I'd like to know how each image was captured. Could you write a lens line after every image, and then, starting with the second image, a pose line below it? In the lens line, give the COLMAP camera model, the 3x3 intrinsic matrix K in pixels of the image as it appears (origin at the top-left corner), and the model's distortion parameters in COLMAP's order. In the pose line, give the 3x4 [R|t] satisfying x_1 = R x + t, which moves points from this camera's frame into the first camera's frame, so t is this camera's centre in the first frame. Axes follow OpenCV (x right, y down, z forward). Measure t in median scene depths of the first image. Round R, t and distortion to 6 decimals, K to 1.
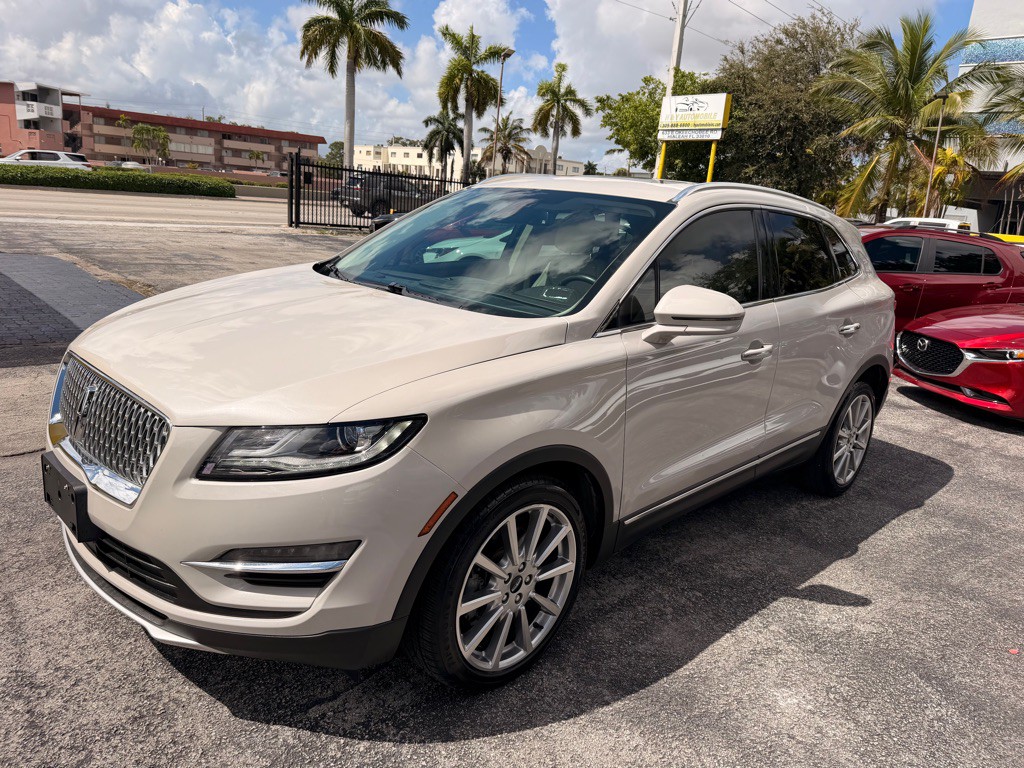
lens RADIAL K [[711.3, 0, 511.2], [0, 711.3, 381.7], [0, 0, 1]] dist [0.028689, -0.034018]
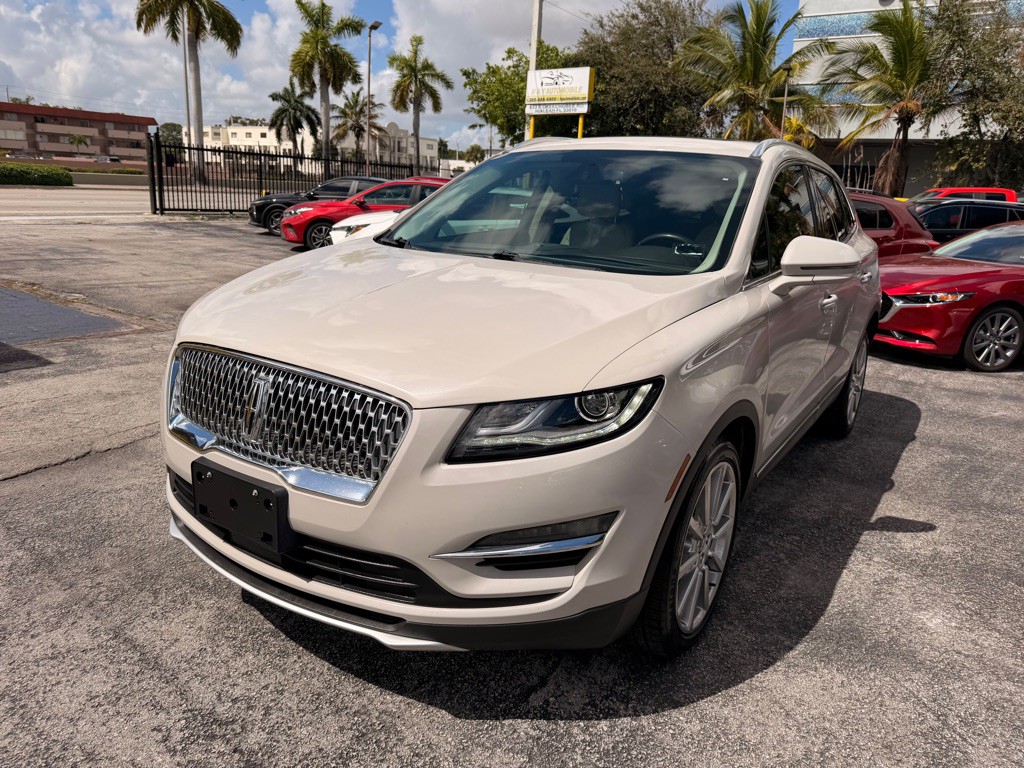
lens RADIAL K [[713.7, 0, 508.8], [0, 713.7, 379.9], [0, 0, 1]] dist [0.032725, -0.047239]
pose [[0.980737, -0.081359, 0.177584, -0.230560], [0.076867, 0.996526, 0.032041, 0.002676], [-0.179574, -0.017774, 0.983584, 0.040339]]
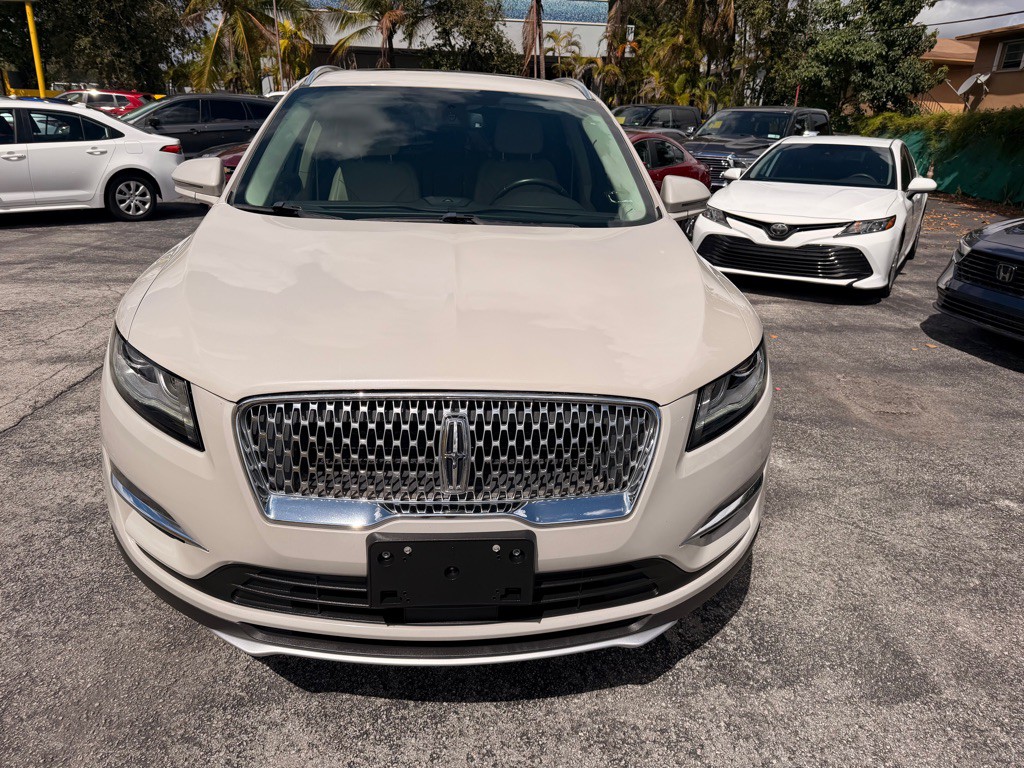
lens RADIAL K [[722.9, 0, 502.3], [0, 722.9, 359.8], [0, 0, 1]] dist [0.028294, -0.036159]
pose [[0.654276, -0.291484, 0.697825, -0.544165], [0.198700, 0.956575, 0.213265, -0.100128], [-0.729686, -0.000877, 0.683782, 0.240811]]
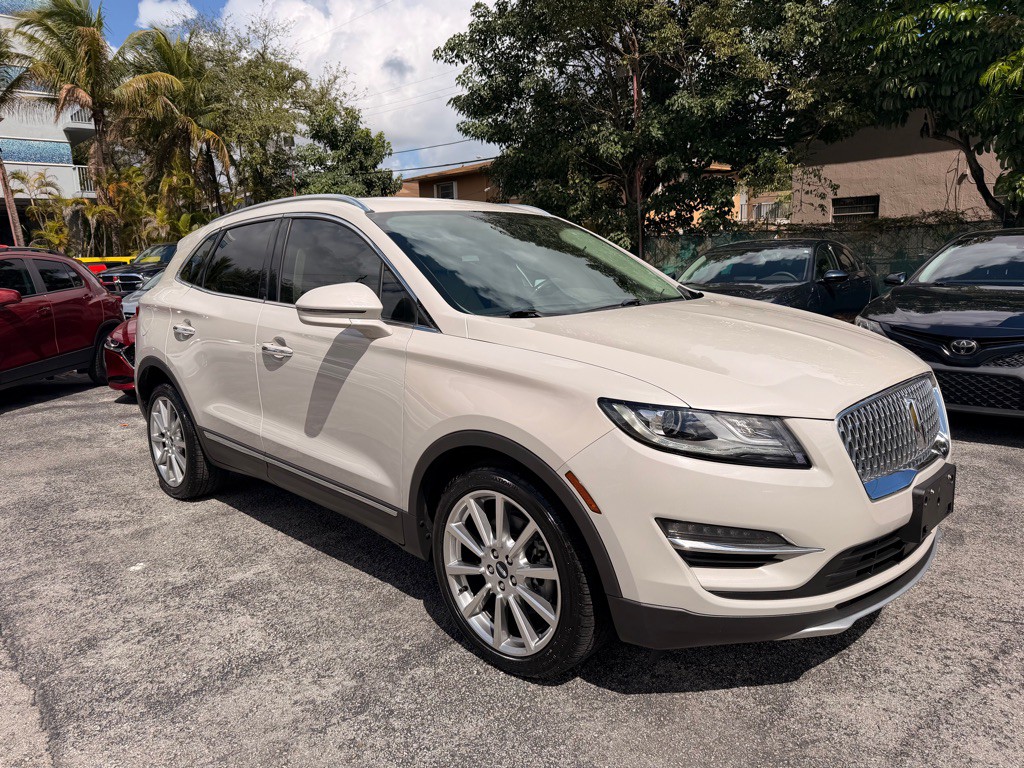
lens RADIAL K [[708.8, 0, 512.0], [0, 708.8, 384.0], [0, 0, 1]] dist [0.034253, -0.037683]
pose [[0.010612, -0.257602, 0.966193, -0.849201], [0.274626, 0.929843, 0.244894, -0.229347], [-0.961493, 0.262743, 0.080612, 0.792665]]
